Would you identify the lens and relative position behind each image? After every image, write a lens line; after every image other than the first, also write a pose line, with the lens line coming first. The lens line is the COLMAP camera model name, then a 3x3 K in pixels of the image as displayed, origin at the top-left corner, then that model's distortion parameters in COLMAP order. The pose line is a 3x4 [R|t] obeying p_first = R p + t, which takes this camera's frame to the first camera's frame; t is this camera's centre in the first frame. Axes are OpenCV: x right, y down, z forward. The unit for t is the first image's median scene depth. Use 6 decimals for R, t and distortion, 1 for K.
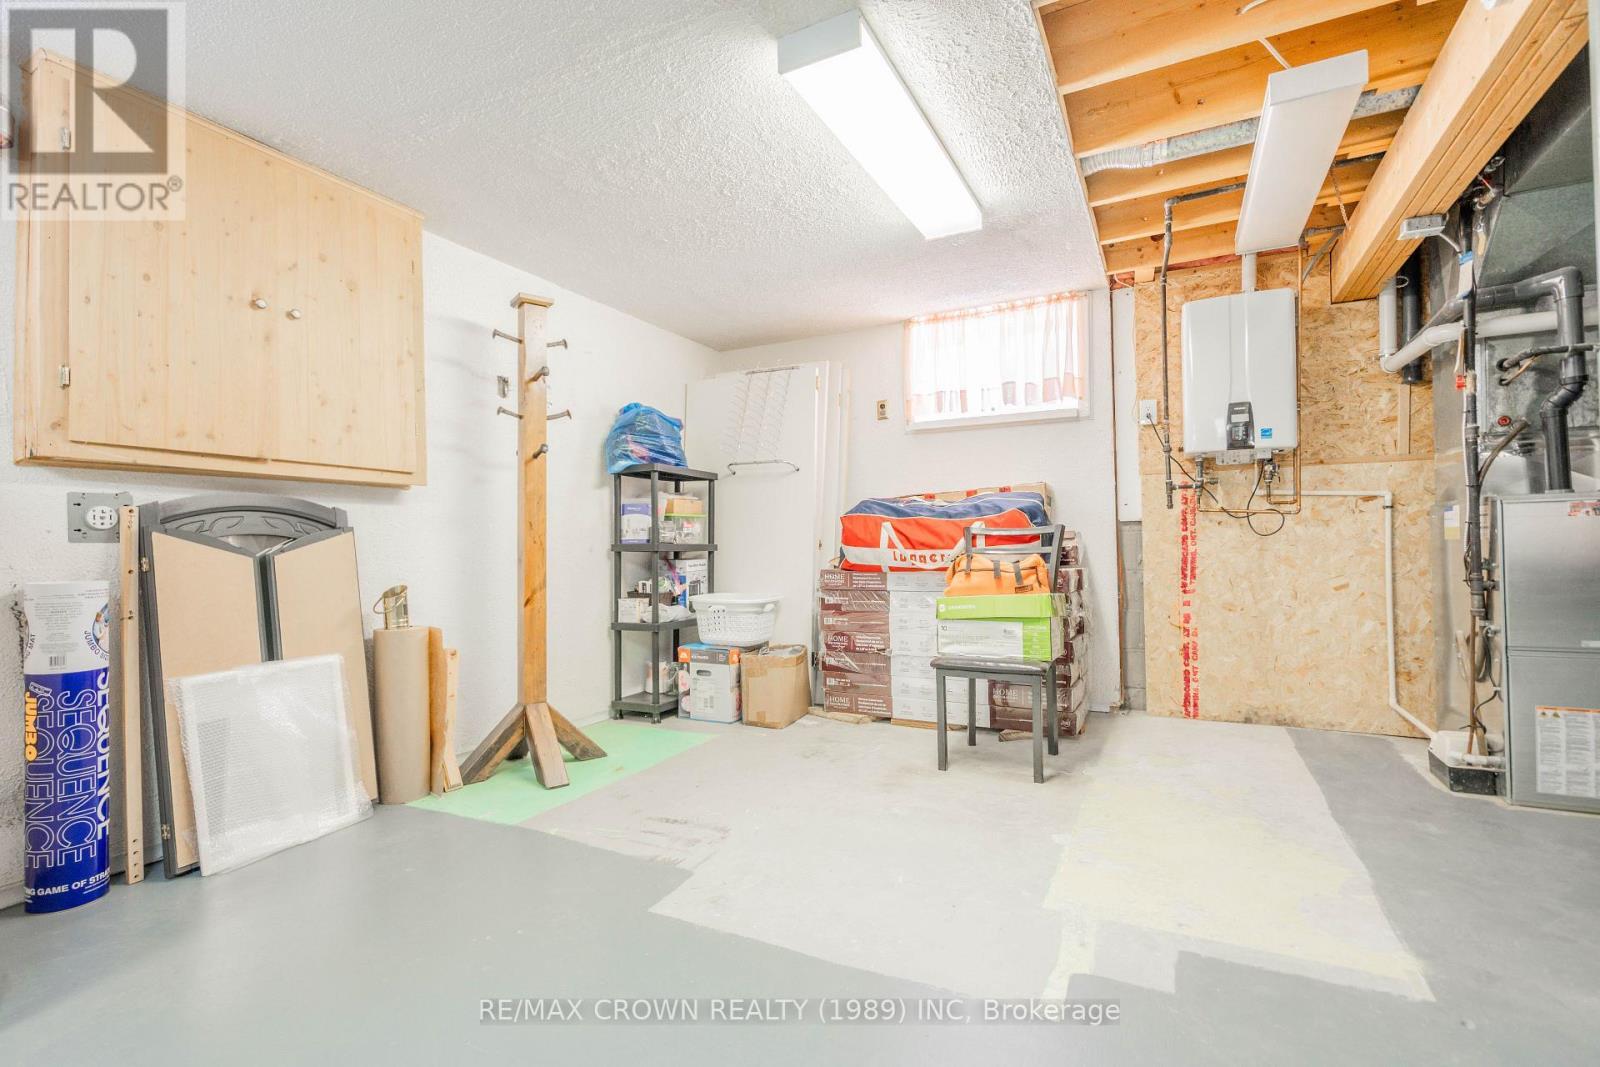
lens RADIAL K [[733.3, 0, 811.2], [0, 733.3, 538.0], [0, 0, 1]] dist [-0.002642, 0.000904]
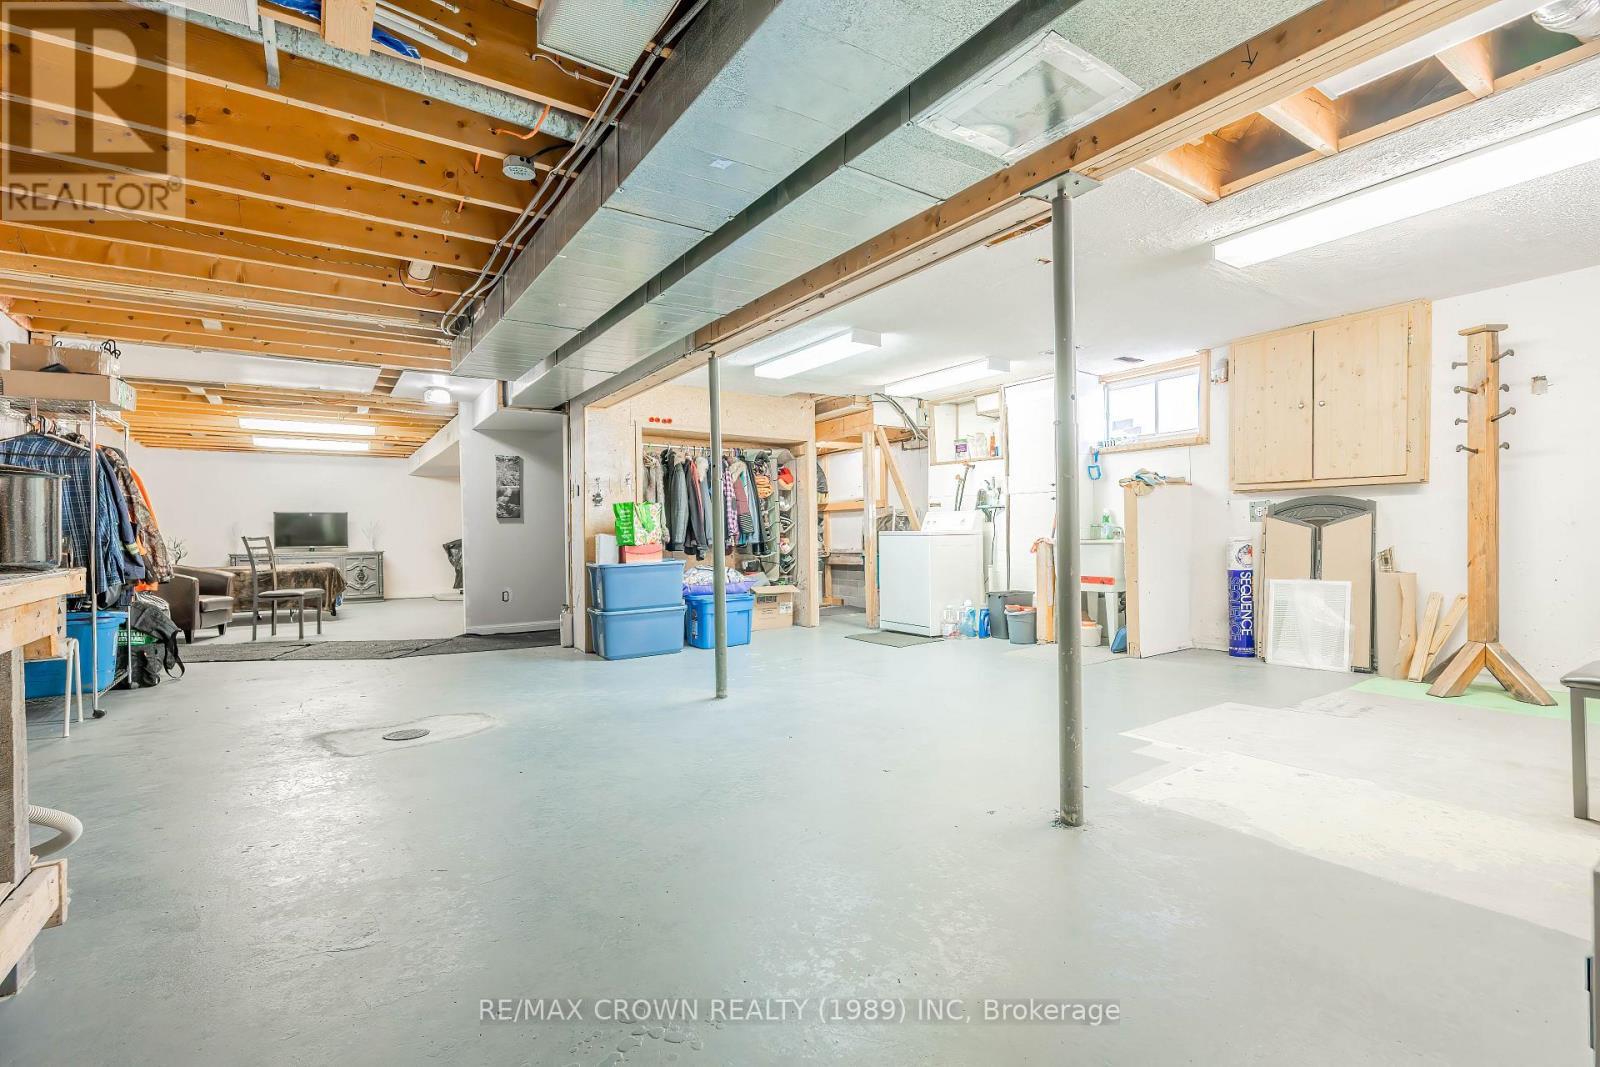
lens RADIAL K [[739.1, 0, 803.6], [0, 739.1, 537.5], [0, 0, 1]] dist [-0.000877, 0.000362]
pose [[-0.491469, 0.033547, -0.870249, 1.525644], [0.036890, 0.999163, 0.017683, -0.031910], [0.870113, -0.023413, -0.492295, 0.685506]]
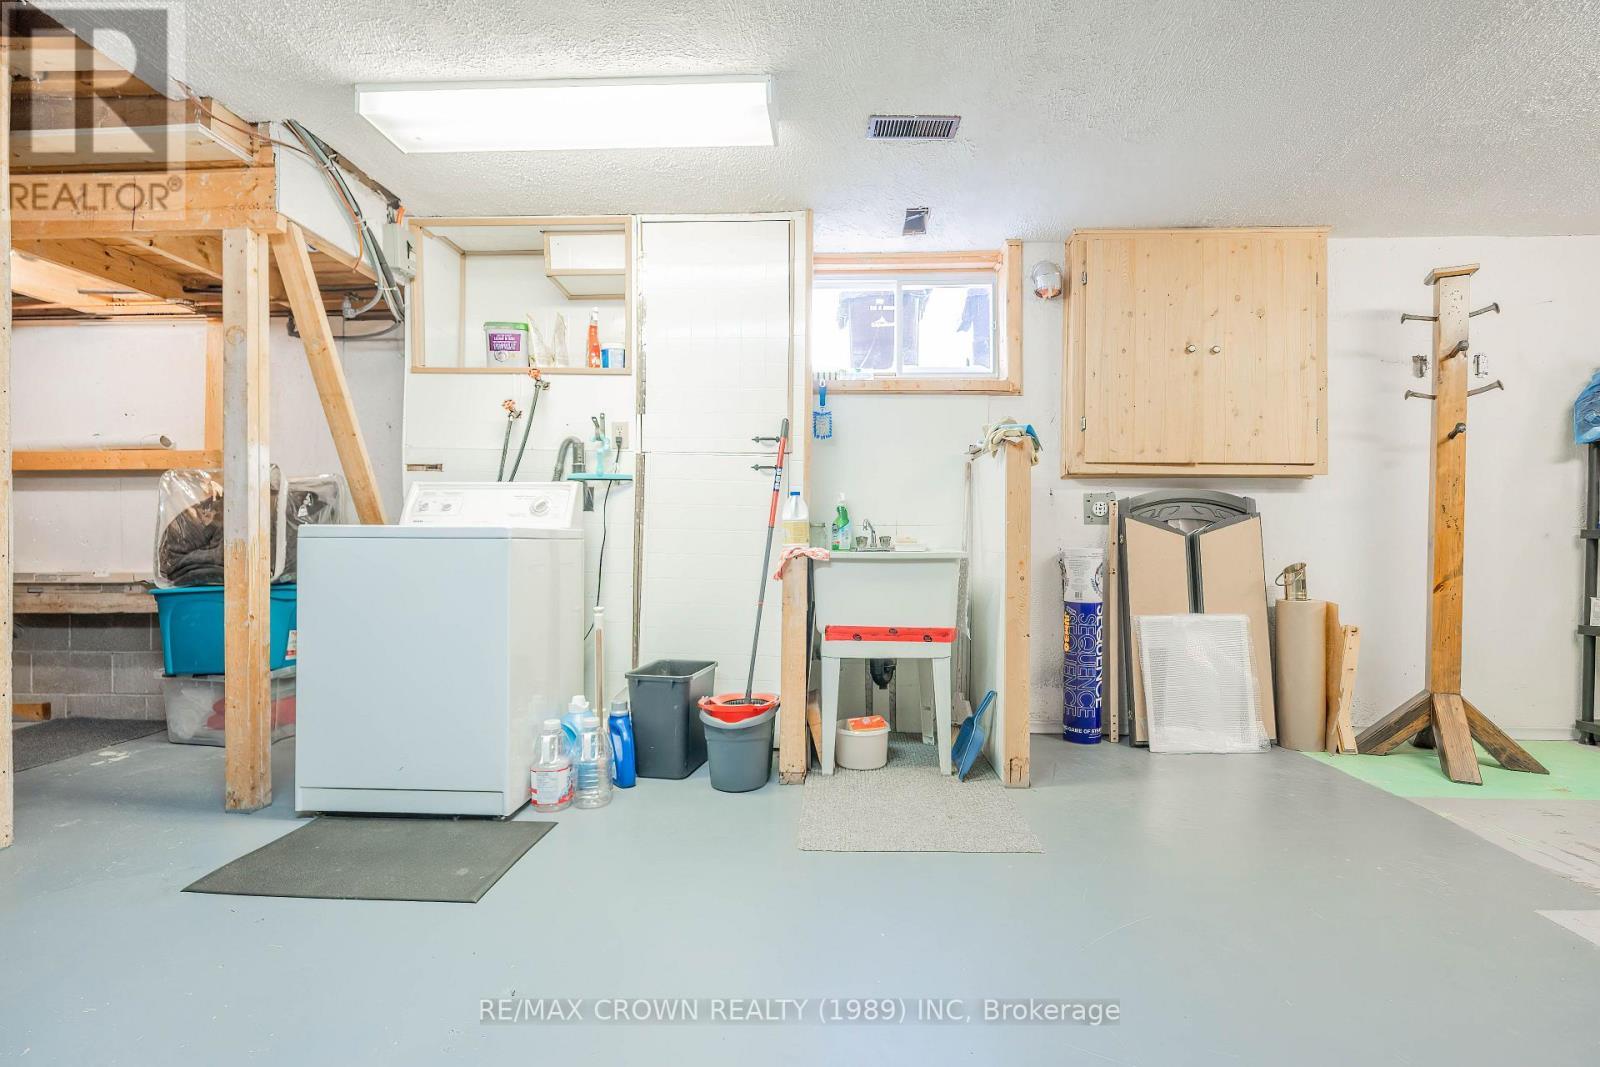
lens RADIAL K [[733.3, 0, 811.2], [0, 733.3, 538.0], [0, 0, 1]] dist [-0.002642, 0.000904]
pose [[0.414826, 0.021645, -0.909643, 0.168337], [-0.000010, 0.999717, 0.023783, -0.001943], [0.909901, -0.009857, 0.414709, -0.176583]]
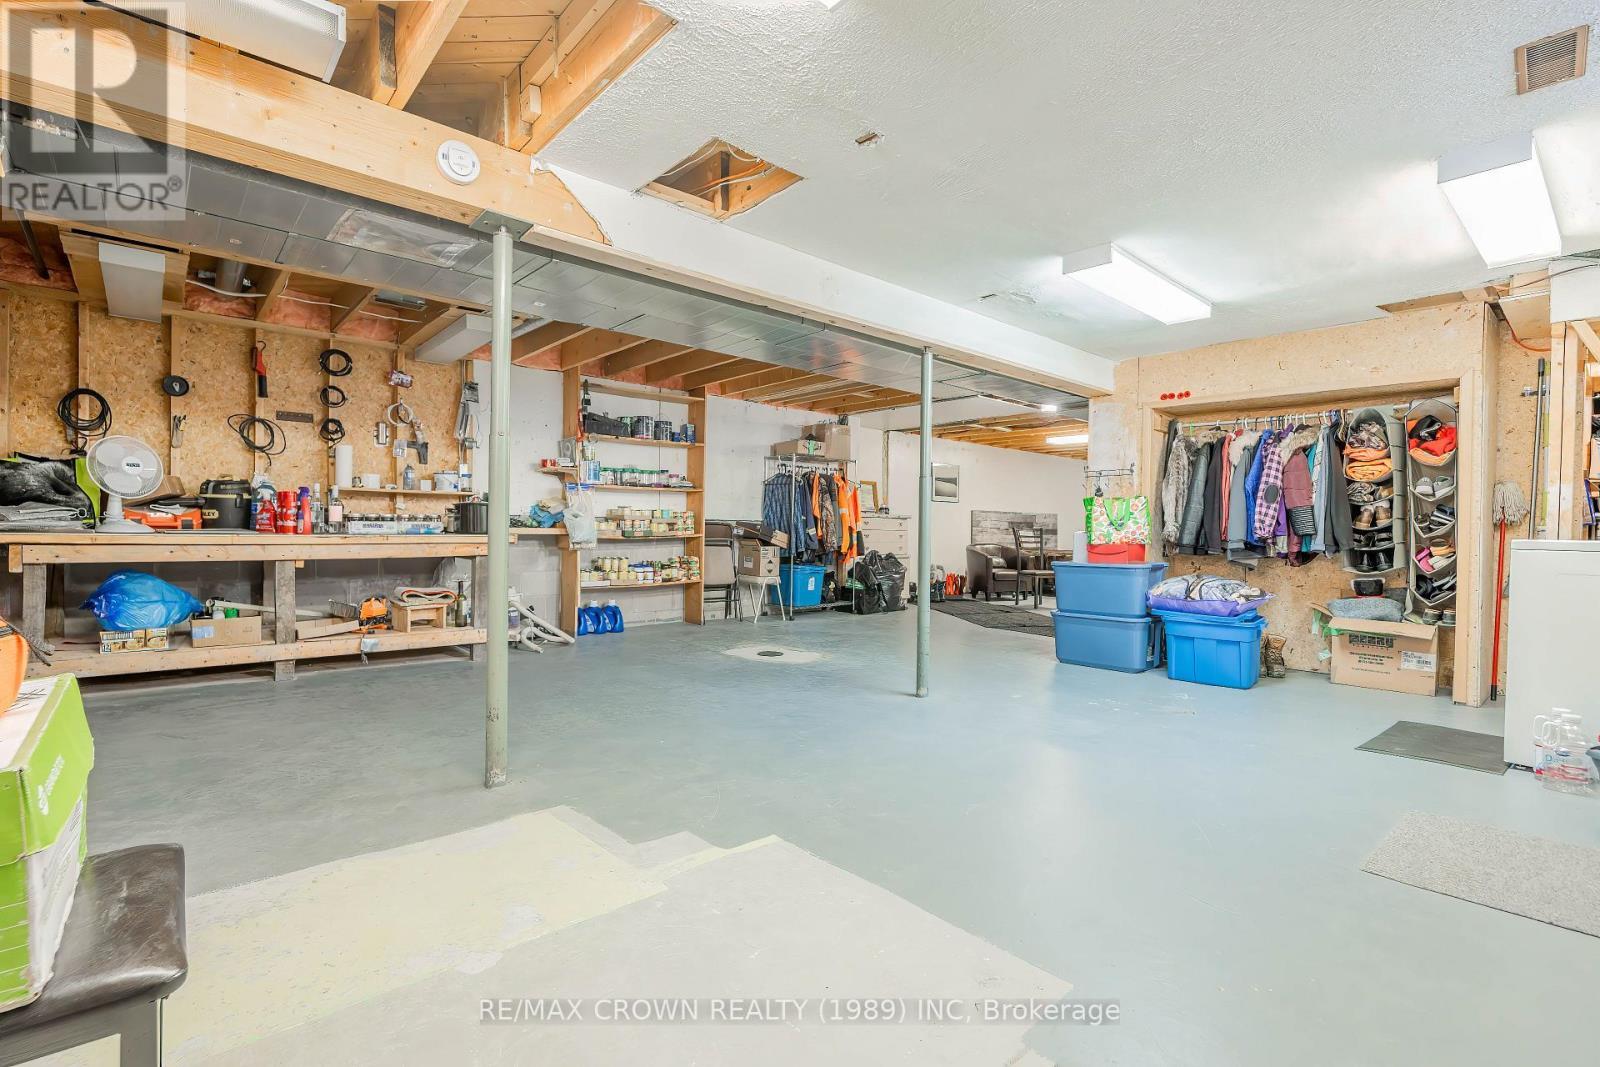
lens RADIAL K [[719.0, 0, 800.0], [0, 719.0, 533.5], [0, 0, 1]] dist [-0.000055, 0.000105]
pose [[-0.926376, 0.004789, 0.376568, -0.165108], [-0.000033, 0.999918, -0.012797, 0.008999], [-0.376599, -0.011867, -0.926300, 1.282255]]
